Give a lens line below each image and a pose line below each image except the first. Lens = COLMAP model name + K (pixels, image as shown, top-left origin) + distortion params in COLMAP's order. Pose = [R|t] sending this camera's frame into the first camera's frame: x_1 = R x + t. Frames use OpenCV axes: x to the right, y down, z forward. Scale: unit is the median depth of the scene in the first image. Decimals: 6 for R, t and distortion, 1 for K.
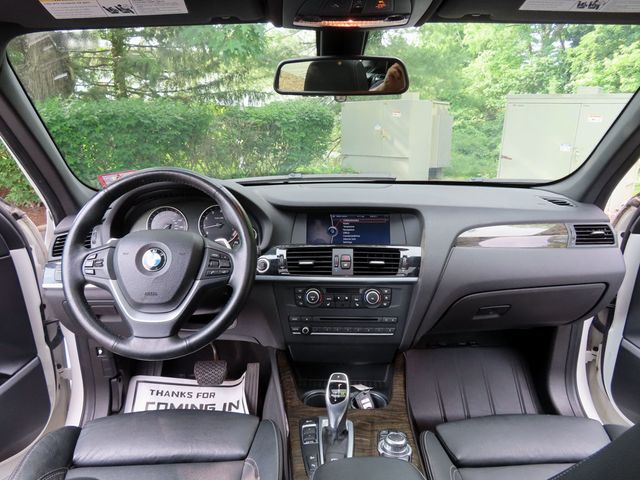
lens RADIAL K [[457.7, 0, 319.0], [0, 457.7, 240.4], [0, 0, 1]] dist [-0.015169, 0.010156]
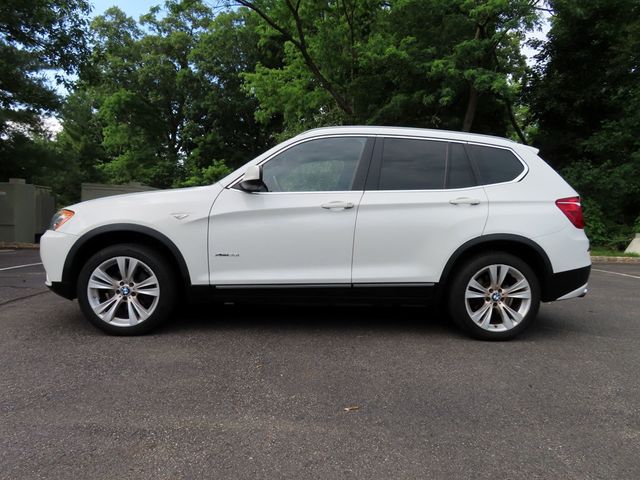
lens RADIAL K [[457.7, 0, 318.2], [0, 457.7, 241.1], [0, 0, 1]] dist [-0.015169, 0.010156]
pose [[0.763652, -0.002090, 0.645625, 0.316465], [0.130490, 0.979857, -0.151173, 1.394200], [-0.632304, 0.199691, 0.748542, -4.129113]]
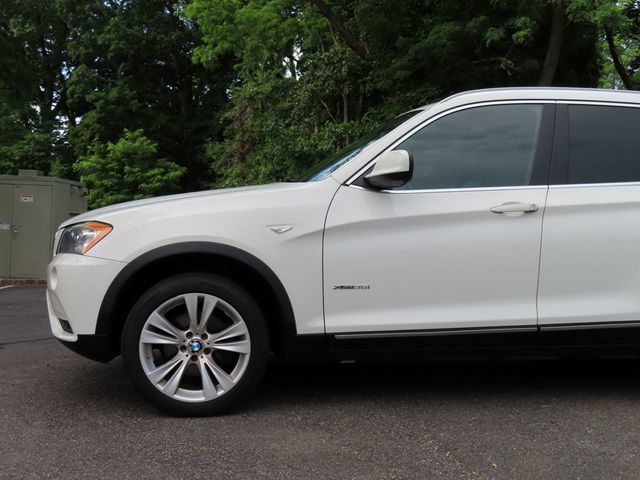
lens RADIAL K [[755.2, 0, 313.4], [0, 755.2, 239.7], [0, 0, 1]] dist [-0.030381, 0.000000]
pose [[0.731623, -0.000755, 0.681709, -0.541558], [0.158295, 0.972855, -0.168808, 1.272167], [-0.663076, 0.231415, 0.711883, -3.715970]]
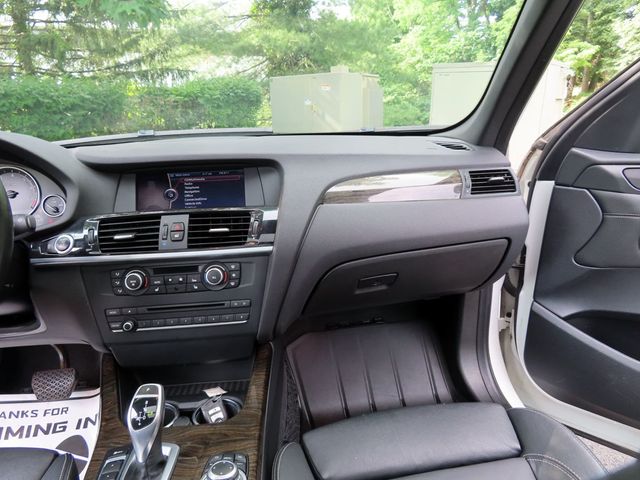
lens RADIAL K [[457.7, 0, 319.5], [0, 457.7, 238.8], [0, 0, 1]] dist [-0.015169, 0.010156]
pose [[0.991039, -0.064251, 0.117105, 0.186091], [0.059852, 0.997377, 0.040700, 0.038682], [-0.119413, -0.033326, 0.992285, 0.206131]]
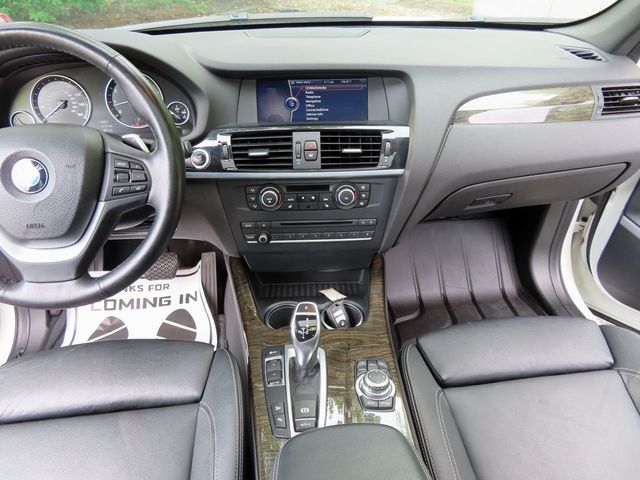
lens RADIAL K [[457.7, 0, 319.7], [0, 457.7, 240.5], [0, 0, 1]] dist [-0.015169, 0.010156]
pose [[0.996467, -0.047485, 0.069268, 0.012652], [0.020460, 0.937211, 0.348163, -0.070626], [-0.081451, -0.345516, 0.934871, 0.222889]]
